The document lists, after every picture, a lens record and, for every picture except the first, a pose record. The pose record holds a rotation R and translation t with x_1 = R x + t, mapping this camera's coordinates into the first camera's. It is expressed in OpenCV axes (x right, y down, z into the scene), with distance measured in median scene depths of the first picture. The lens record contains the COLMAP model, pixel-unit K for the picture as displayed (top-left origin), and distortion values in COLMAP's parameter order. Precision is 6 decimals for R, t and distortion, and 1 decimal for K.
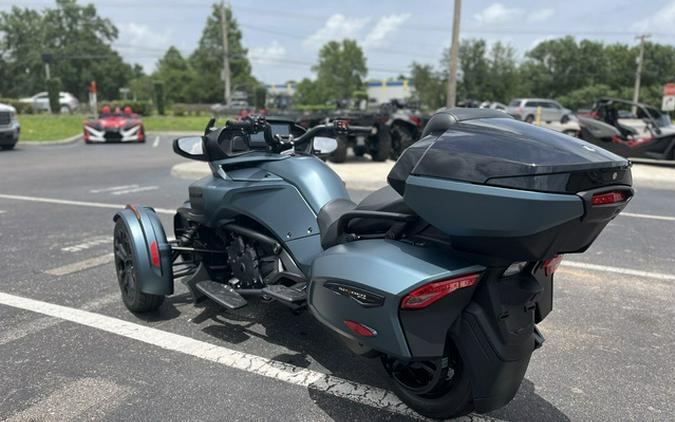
lens RADIAL K [[518.4, 0, 339.1], [0, 518.4, 247.7], [0, 0, 1]] dist [0.082375, -0.128714]
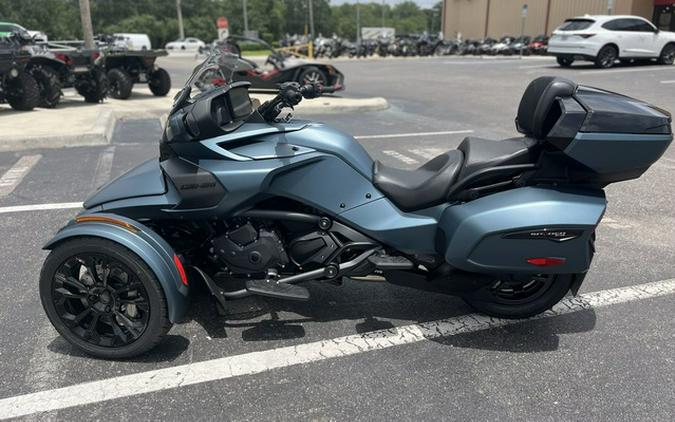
lens RADIAL K [[516.3, 0, 337.5], [0, 516.3, 211.0], [0, 0, 1]] dist [0.081649, -0.130607]
pose [[0.687006, -0.224125, 0.691224, -0.191982], [0.179609, 0.974105, 0.137334, -0.037241], [-0.704105, 0.029800, 0.709471, 0.081102]]
